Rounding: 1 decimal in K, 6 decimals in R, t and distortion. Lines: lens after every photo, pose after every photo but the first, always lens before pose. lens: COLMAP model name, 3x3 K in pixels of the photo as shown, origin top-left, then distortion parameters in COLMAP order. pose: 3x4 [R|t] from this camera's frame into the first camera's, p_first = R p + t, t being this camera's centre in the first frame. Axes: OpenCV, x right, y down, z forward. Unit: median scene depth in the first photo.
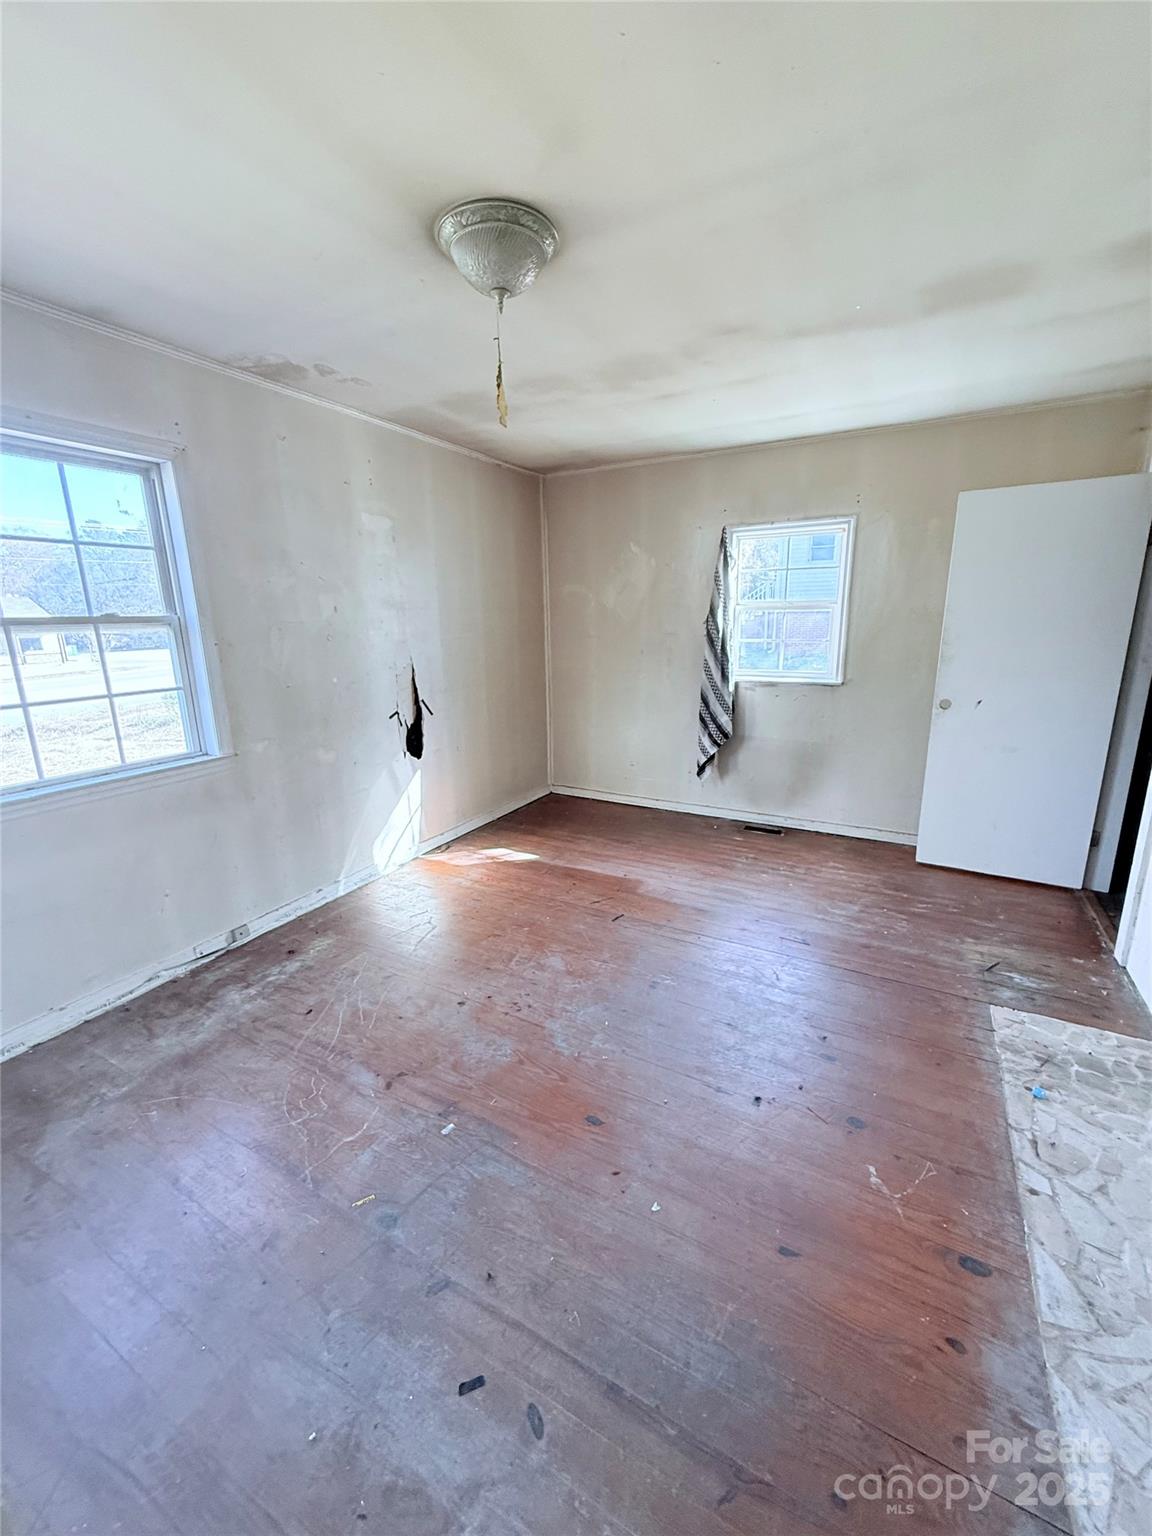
lens RADIAL K [[614.5, 0, 579.2], [0, 614.5, 765.2], [0, 0, 1]] dist [-0.000467, 0.000006]
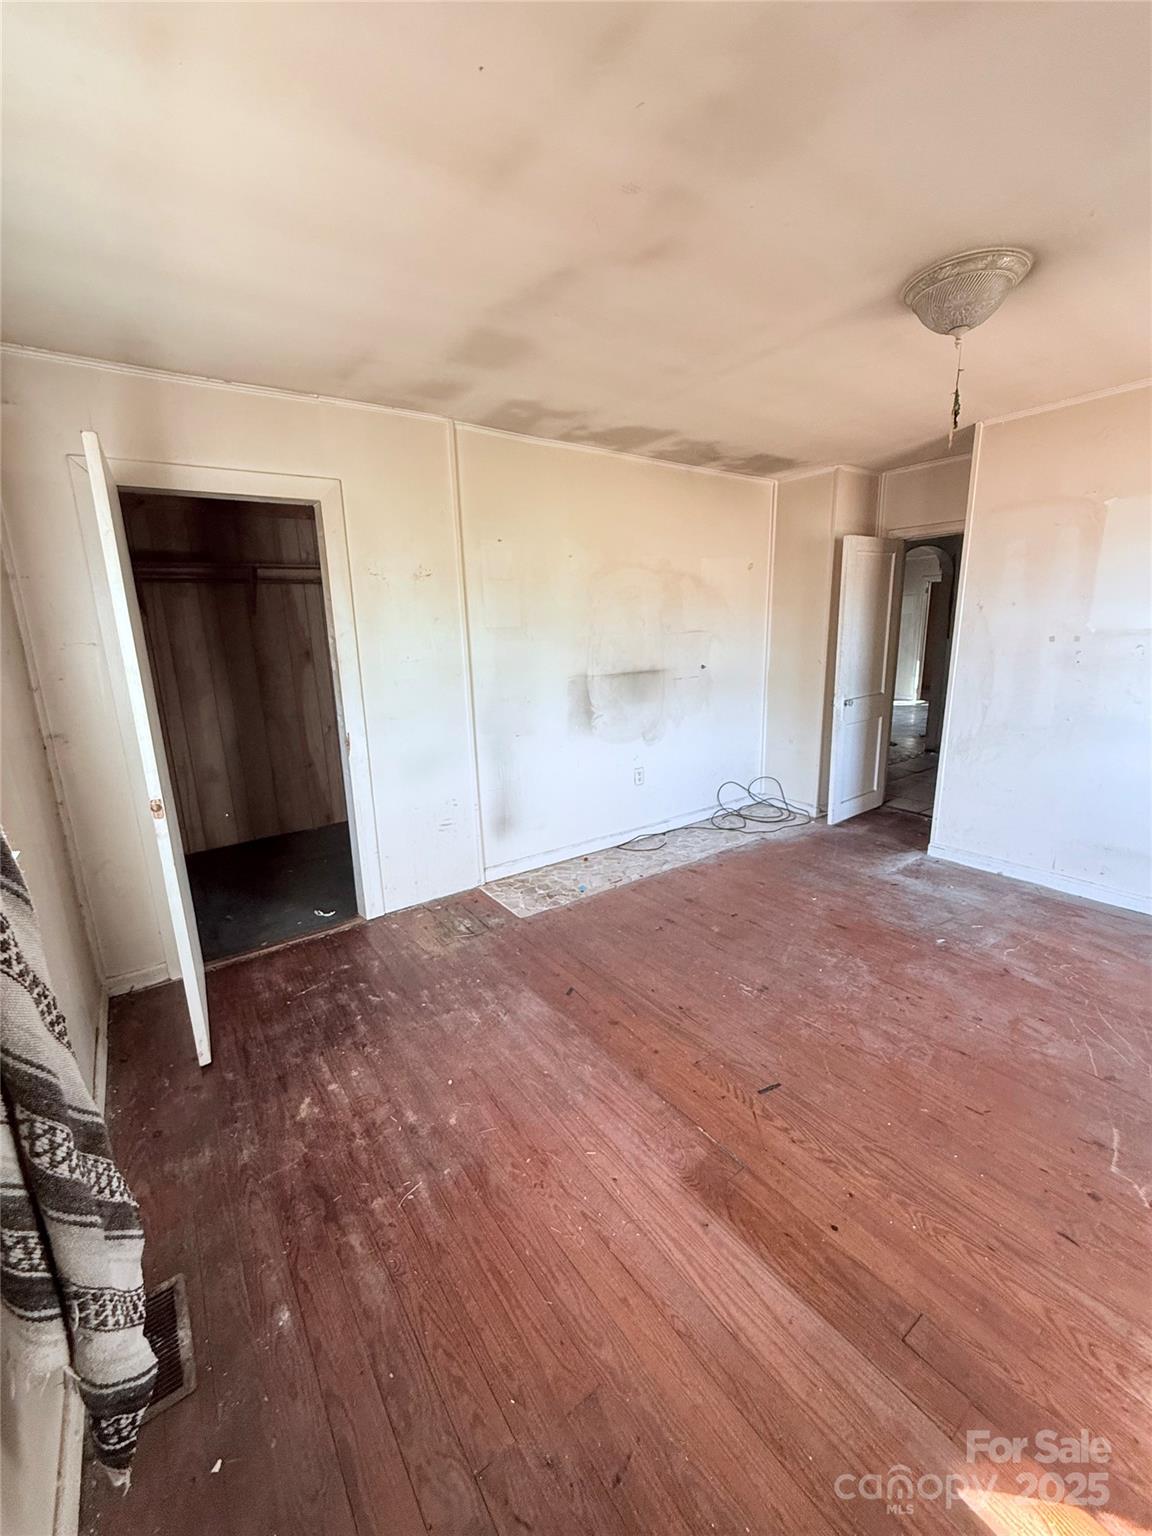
lens RADIAL K [[612.1, 0, 579.7], [0, 612.1, 764.5], [0, 0, 1]] dist [-0.000733, 0.000041]
pose [[-0.901757, -0.052535, 0.429039, -0.019486], [0.143510, 0.899894, 0.411820, -0.434155], [-0.407724, 0.432933, -0.803946, 1.767828]]
